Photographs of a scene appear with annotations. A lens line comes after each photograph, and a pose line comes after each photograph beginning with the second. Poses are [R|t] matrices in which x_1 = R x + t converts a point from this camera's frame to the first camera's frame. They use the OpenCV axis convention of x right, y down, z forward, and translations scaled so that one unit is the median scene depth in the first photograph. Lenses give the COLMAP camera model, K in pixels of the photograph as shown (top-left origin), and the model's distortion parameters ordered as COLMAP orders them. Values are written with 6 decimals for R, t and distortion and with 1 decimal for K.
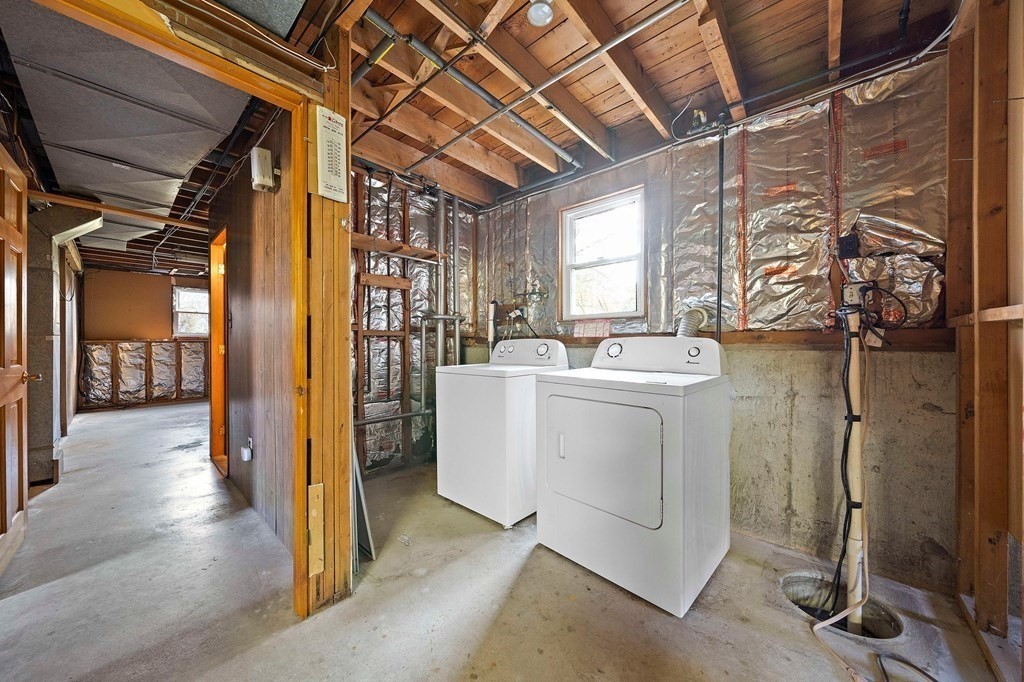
lens RADIAL K [[355.7, 0, 496.1], [0, 355.7, 344.3], [0, 0, 1]] dist [-0.004419, 0.000651]
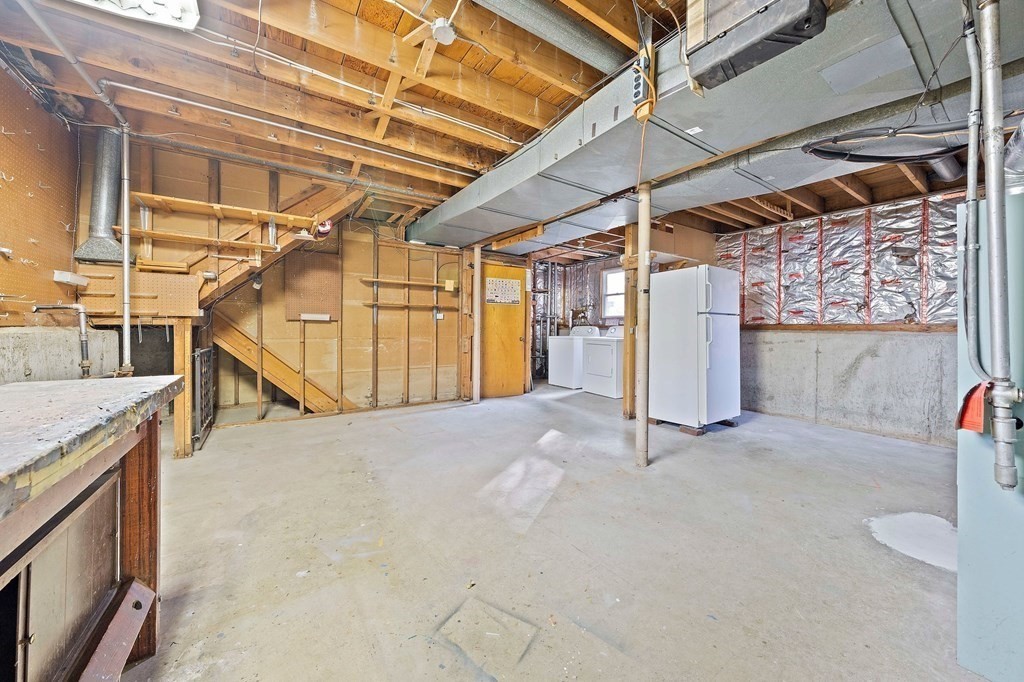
lens RADIAL K [[355.7, 0, 501.8], [0, 355.7, 327.0], [0, 0, 1]] dist [-0.004419, 0.000651]
pose [[0.971172, 0.011424, -0.238104, 0.103991], [-0.012890, 0.999906, -0.004601, 0.009446], [0.238029, 0.007538, 0.971229, -1.374422]]
